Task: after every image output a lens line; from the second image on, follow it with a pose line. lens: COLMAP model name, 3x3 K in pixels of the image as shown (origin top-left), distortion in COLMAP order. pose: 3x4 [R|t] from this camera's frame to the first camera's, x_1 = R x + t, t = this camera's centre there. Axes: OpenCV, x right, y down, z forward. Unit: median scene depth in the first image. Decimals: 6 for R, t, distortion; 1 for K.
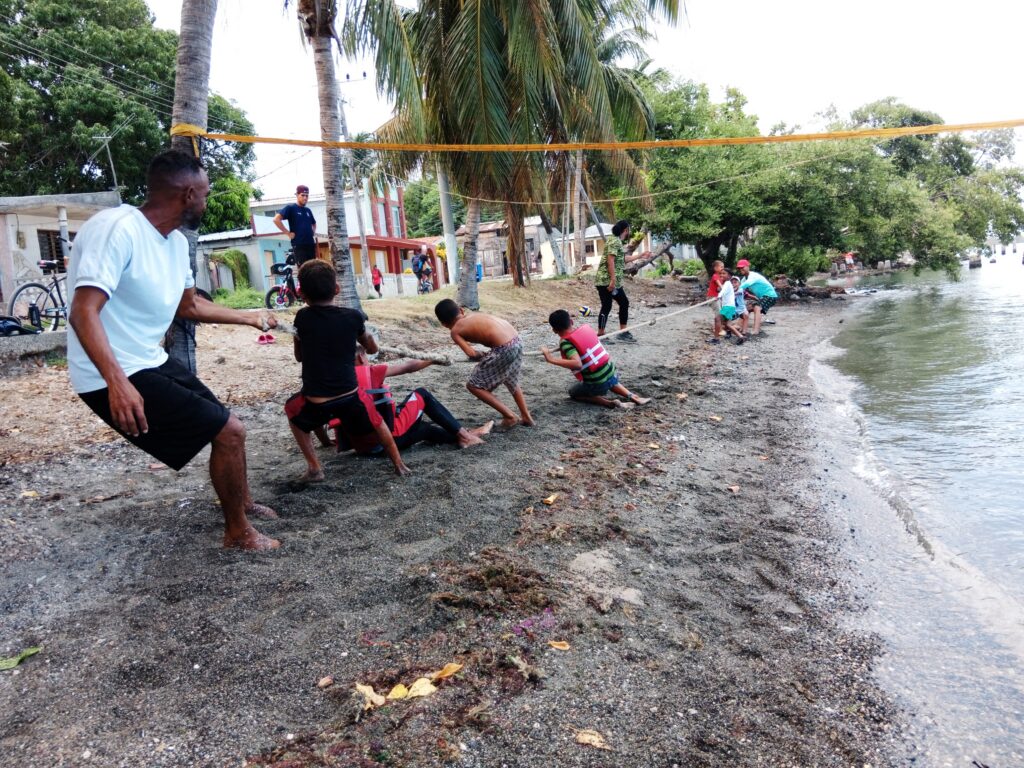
lens RADIAL K [[777.7, 0, 521.9], [0, 777.7, 418.7], [0, 0, 1]] dist [-0.012464, -0.008951]
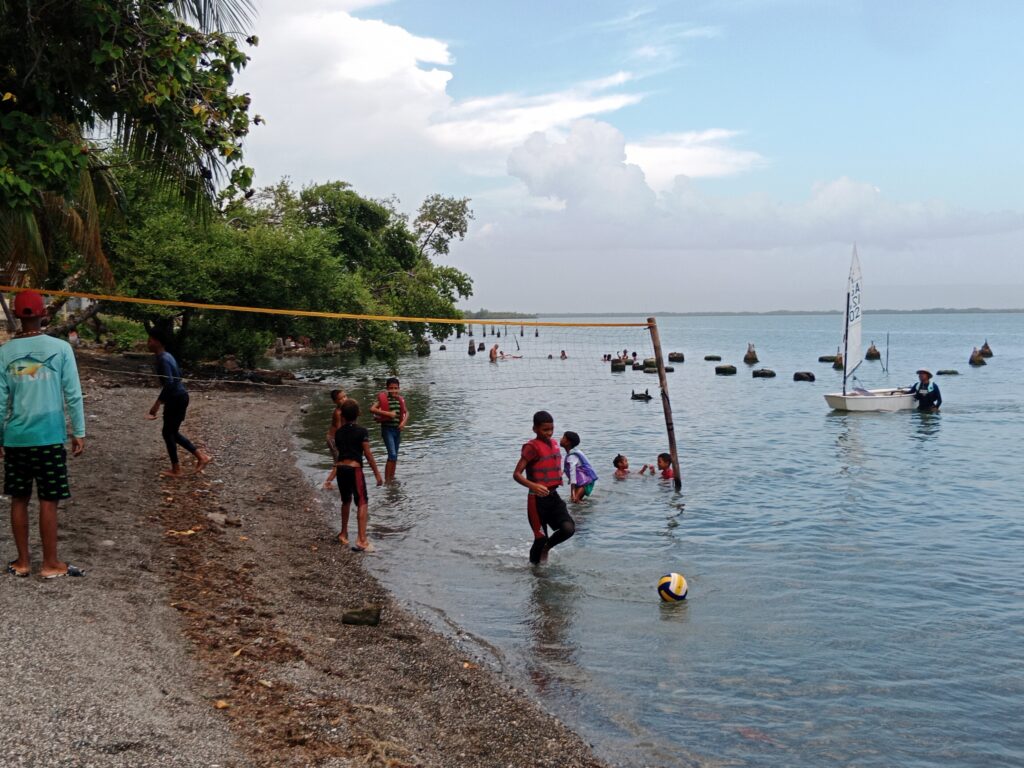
lens RADIAL K [[1093.6, 0, 513.2], [0, 1093.6, 385.3], [0, 0, 1]] dist [-0.008227, 0.000000]
pose [[0.826139, 0.054450, 0.560830, -0.138852], [0.022882, 0.991257, -0.129945, 0.032443], [-0.563002, 0.120186, 0.817670, -0.300676]]
